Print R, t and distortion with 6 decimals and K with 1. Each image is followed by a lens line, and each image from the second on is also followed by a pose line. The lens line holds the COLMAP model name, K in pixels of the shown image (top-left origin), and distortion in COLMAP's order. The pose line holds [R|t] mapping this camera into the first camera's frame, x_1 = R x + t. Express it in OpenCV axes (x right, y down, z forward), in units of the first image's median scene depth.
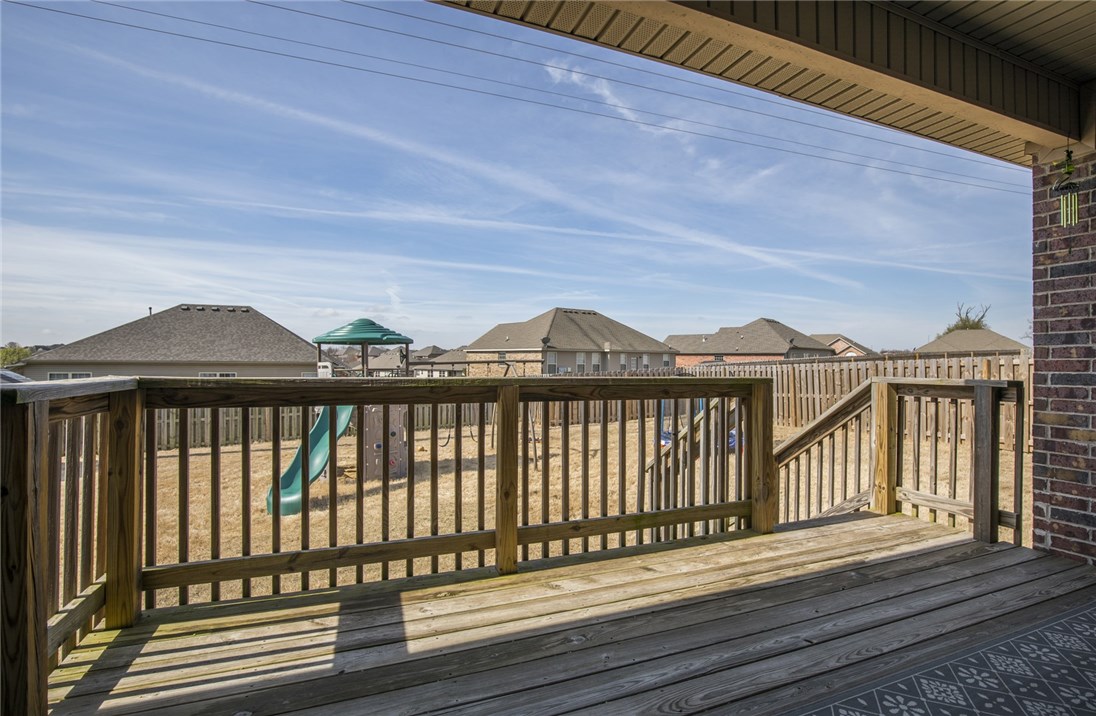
lens RADIAL K [[510.7, 0, 547.4], [0, 510.7, 364.2], [0, 0, 1]] dist [-0.026803, 0.000779]
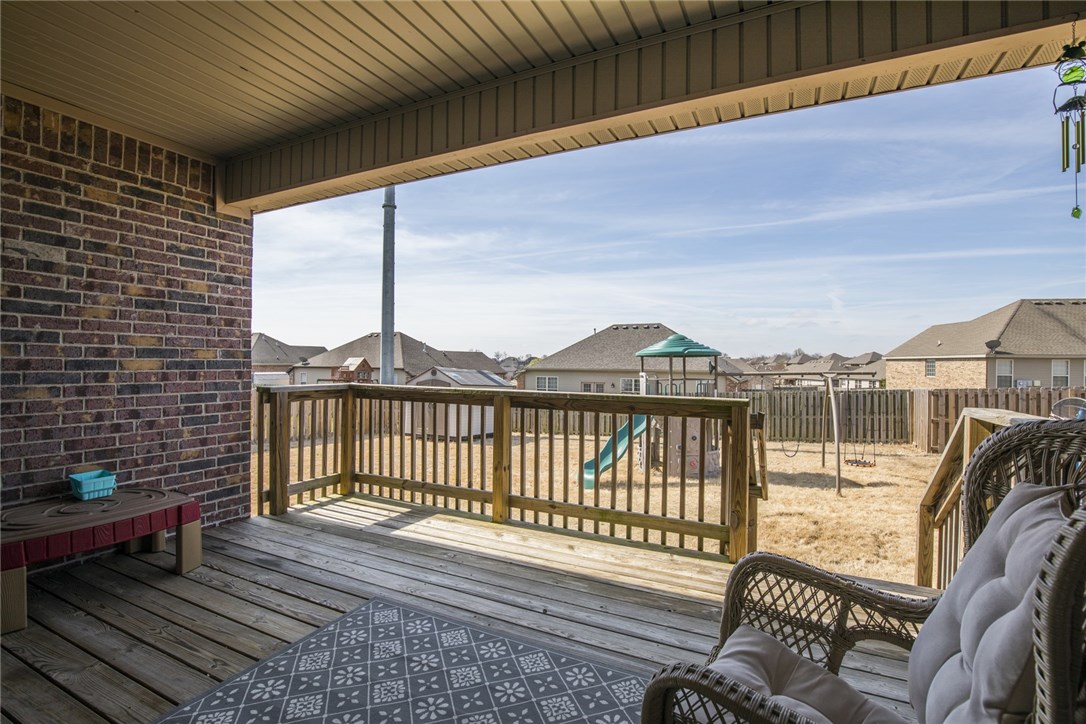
lens RADIAL K [[500.6, 0, 558.8], [0, 500.6, 358.2], [0, 0, 1]] dist [-0.033454, 0.004175]
pose [[0.678781, -0.008732, -0.734289, 0.881263], [-0.009770, 0.999733, -0.020920, -0.033245], [0.734275, 0.021374, 0.678515, 0.102365]]
